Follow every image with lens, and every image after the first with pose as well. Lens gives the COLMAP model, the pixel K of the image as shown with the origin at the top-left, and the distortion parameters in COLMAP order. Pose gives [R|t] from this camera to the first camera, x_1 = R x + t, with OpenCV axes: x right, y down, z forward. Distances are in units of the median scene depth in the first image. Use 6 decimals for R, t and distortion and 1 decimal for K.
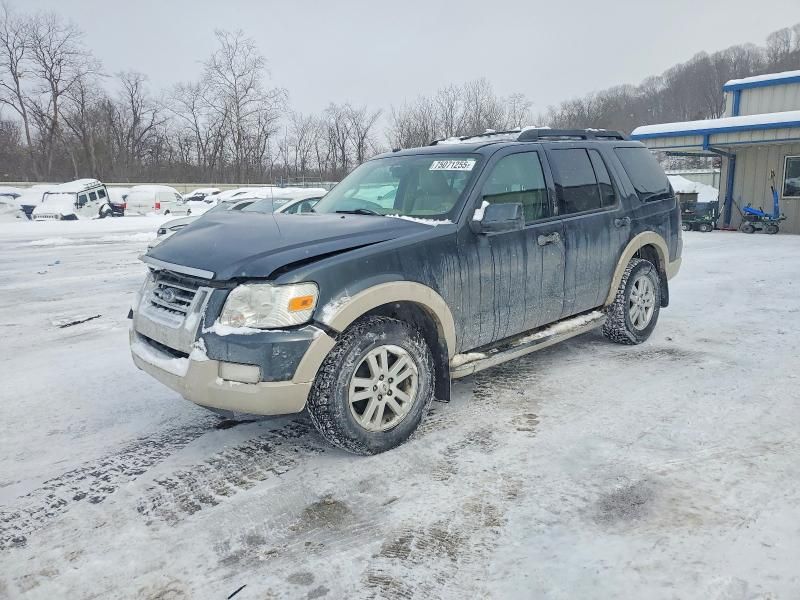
lens RADIAL K [[610.3, 0, 402.6], [0, 610.3, 303.8], [0, 0, 1]] dist [0.035467, -0.006677]
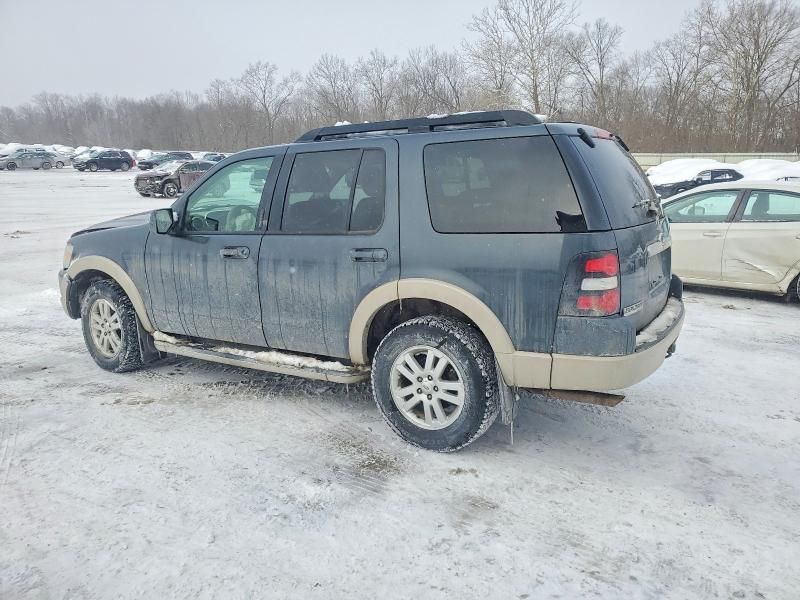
lens RADIAL K [[610.3, 0, 397.8], [0, 610.3, 301.9], [0, 0, 1]] dist [0.035467, -0.006677]
pose [[0.259851, 0.218603, -0.940580, 1.189106], [-0.182888, 0.967551, 0.174346, -0.239608], [0.948172, 0.126717, 0.291399, 0.969180]]
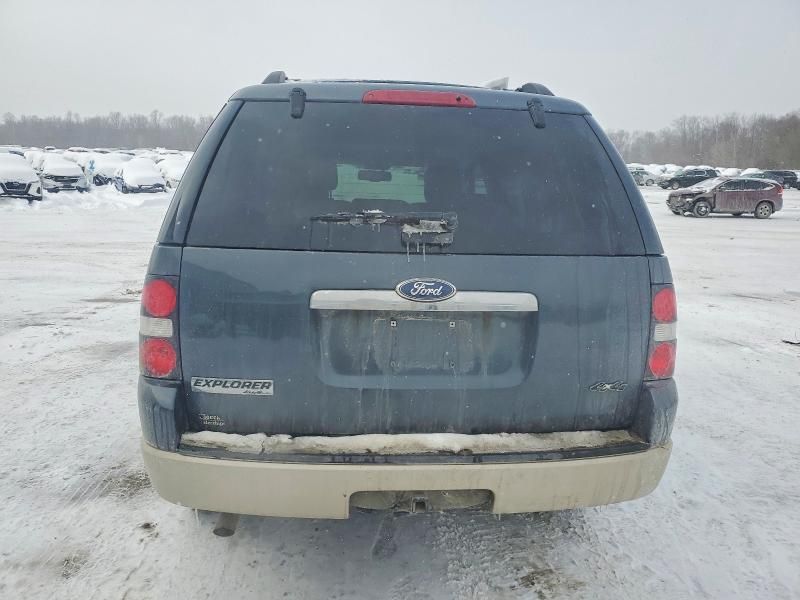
lens RADIAL K [[610.3, 0, 402.5], [0, 610.3, 299.9], [0, 0, 1]] dist [0.035467, -0.006677]
pose [[-0.606601, 0.149617, -0.780801, 0.845963], [-0.170339, 0.934863, 0.311474, -0.362741], [0.776544, 0.321941, -0.541603, 1.722650]]
